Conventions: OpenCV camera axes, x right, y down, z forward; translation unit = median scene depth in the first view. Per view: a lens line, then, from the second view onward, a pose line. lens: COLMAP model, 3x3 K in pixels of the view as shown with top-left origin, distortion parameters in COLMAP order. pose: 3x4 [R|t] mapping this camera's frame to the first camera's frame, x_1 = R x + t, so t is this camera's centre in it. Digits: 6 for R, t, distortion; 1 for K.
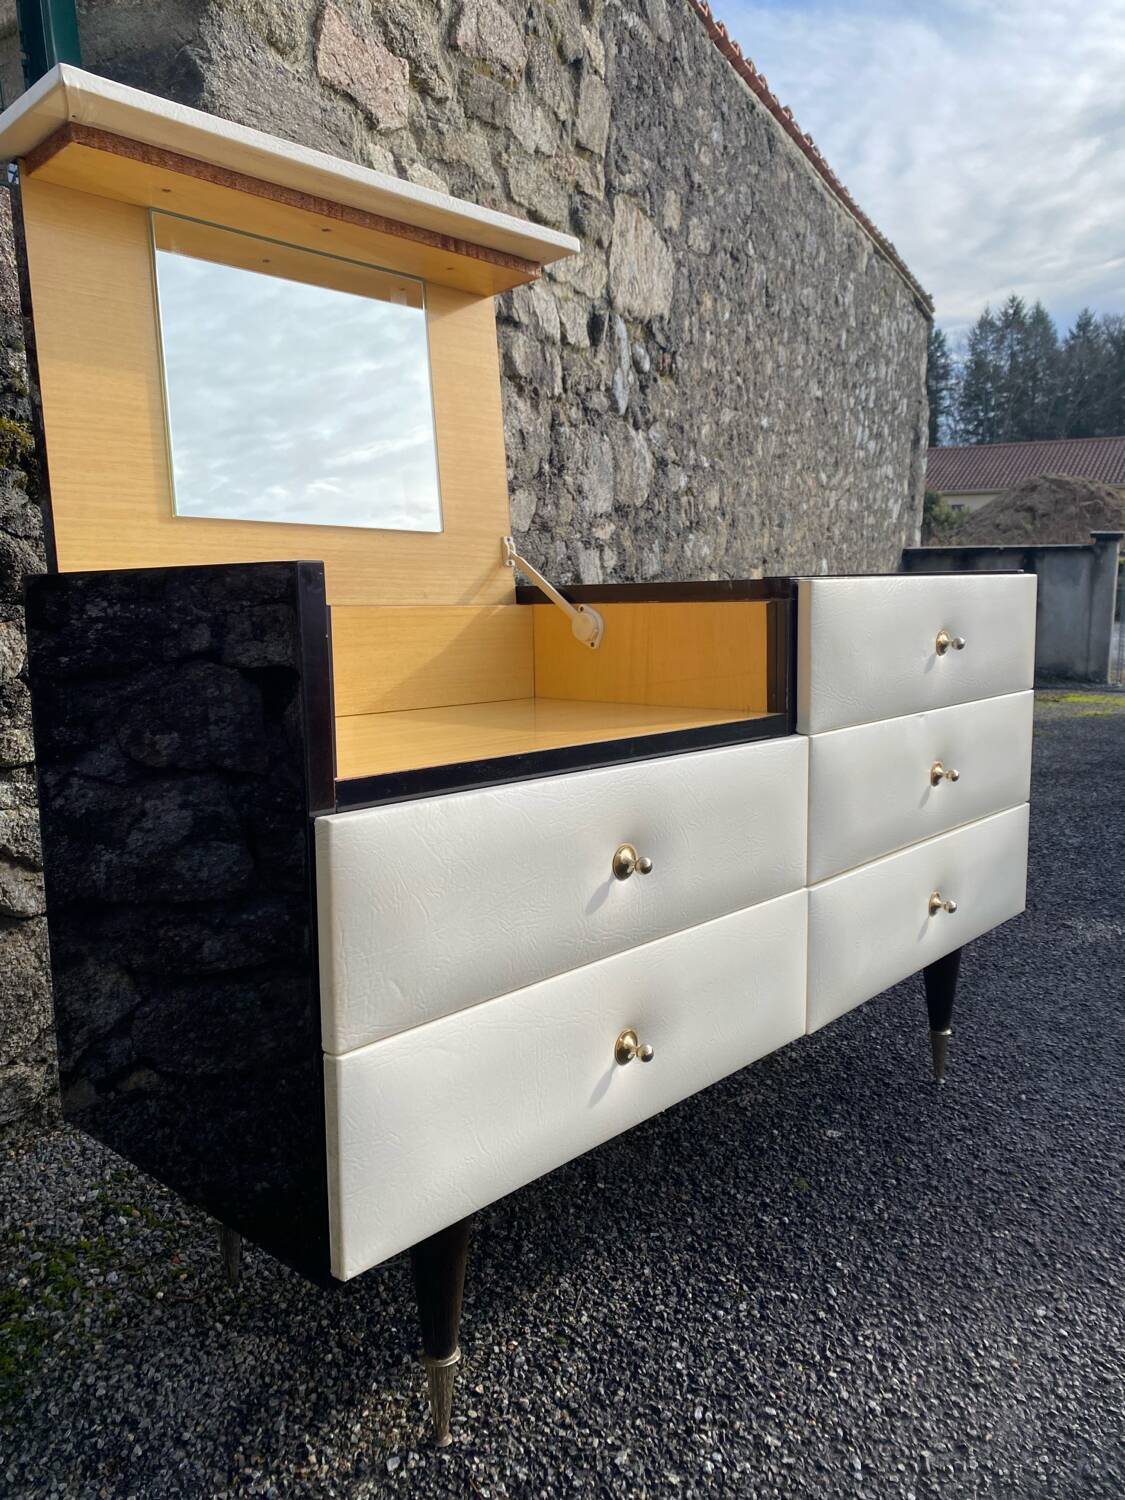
lens RADIAL K [[1141.6, 0, 561.2], [0, 1141.6, 742.1], [0, 0, 1]] dist [0.013381, -0.003102]
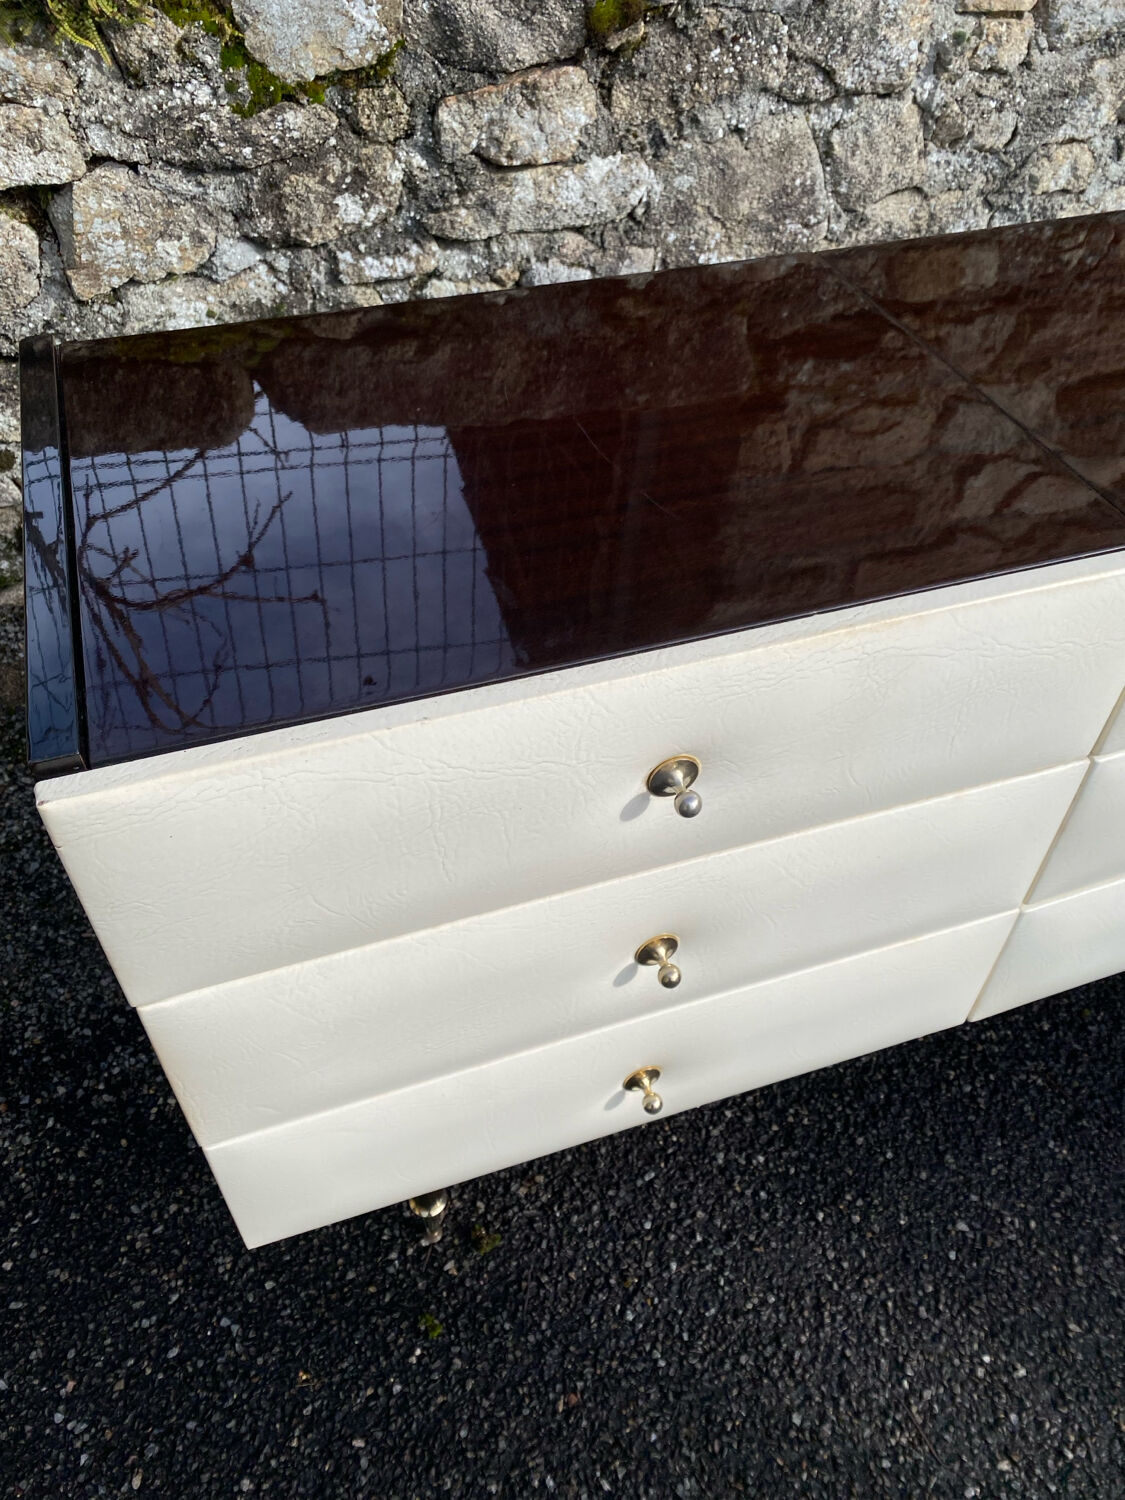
lens RADIAL K [[1147.4, 0, 580.8], [0, 1147.4, 753.3], [0, 0, 1]] dist [0.007252, -0.001227]
pose [[0.652699, 0.560404, -0.509835, 0.394279], [-0.127475, 0.744585, 0.655242, -0.329054], [0.746816, -0.362685, 0.557428, 0.297174]]
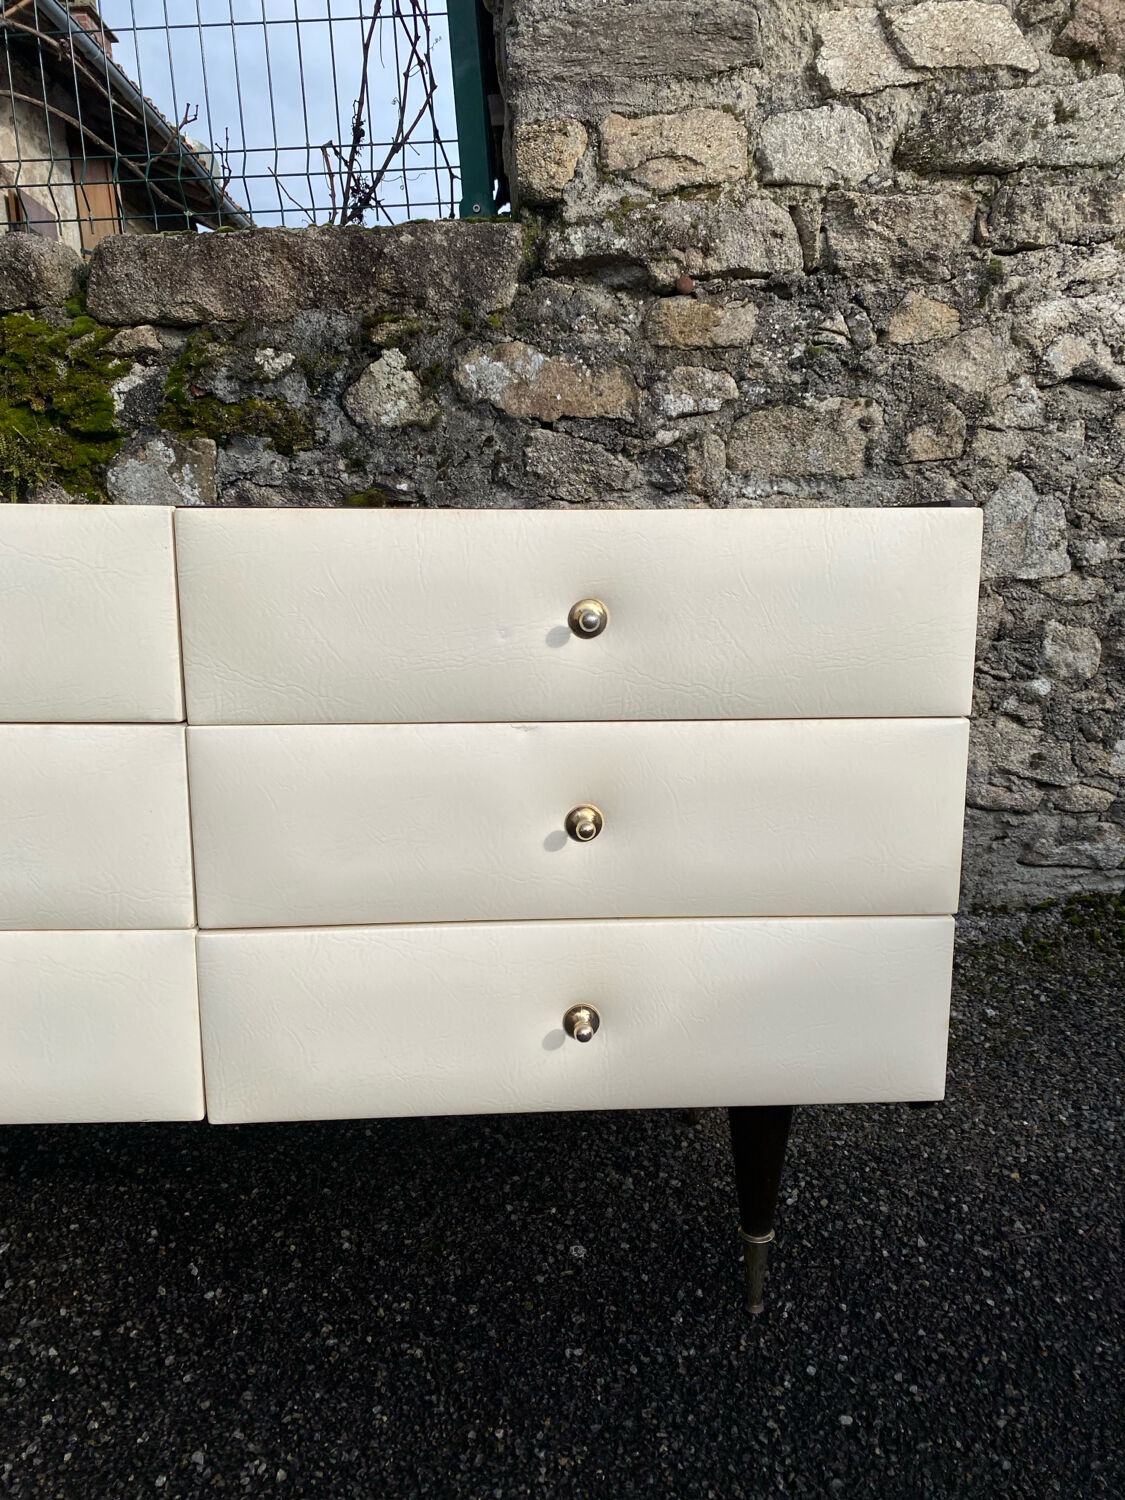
lens RADIAL K [[1143.7, 0, 573.1], [0, 1143.7, 756.3], [0, 0, 1]] dist [0.005804, 0.006019]
pose [[0.424391, 0.181641, -0.887073, 0.932870], [-0.132118, 0.981610, 0.137792, -0.092966], [0.895789, 0.058720, 0.440585, 0.705707]]
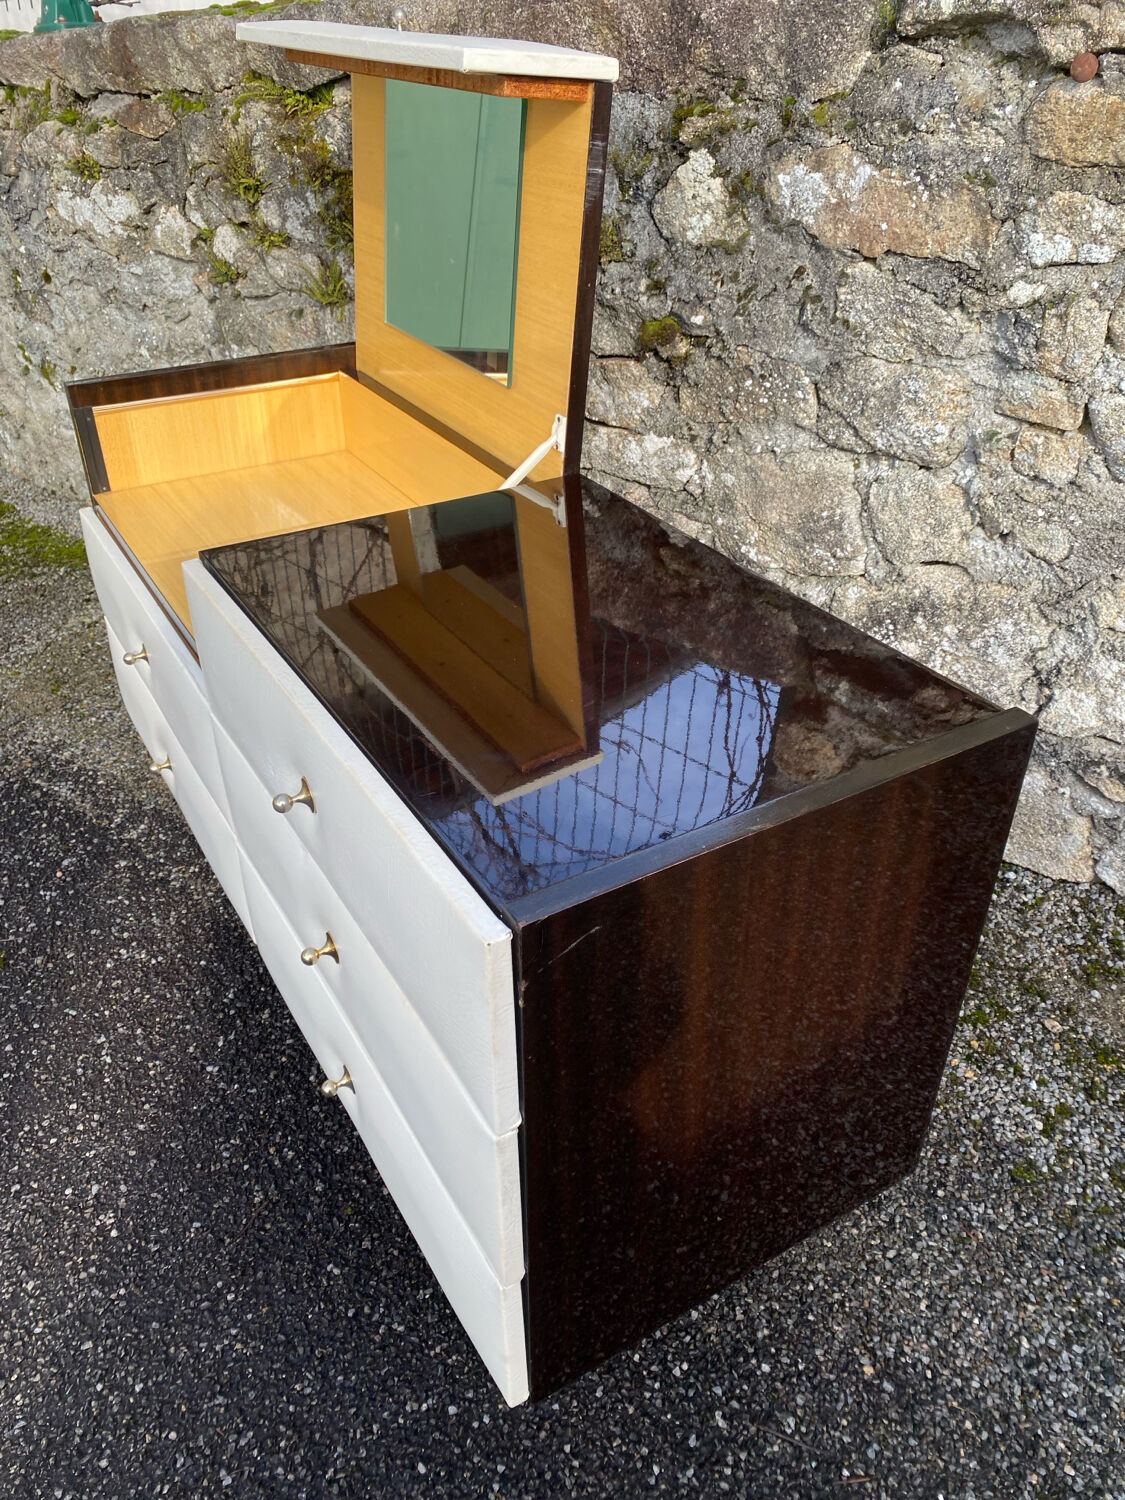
lens RADIAL K [[1149.6, 0, 563.2], [0, 1149.6, 752.3], [0, 0, 1]] dist [0.010384, -0.002710]
pose [[-0.279499, 0.544205, -0.791025, 0.805727], [-0.119501, 0.797736, 0.591047, -0.512620], [0.952680, 0.259725, -0.157933, 1.261325]]
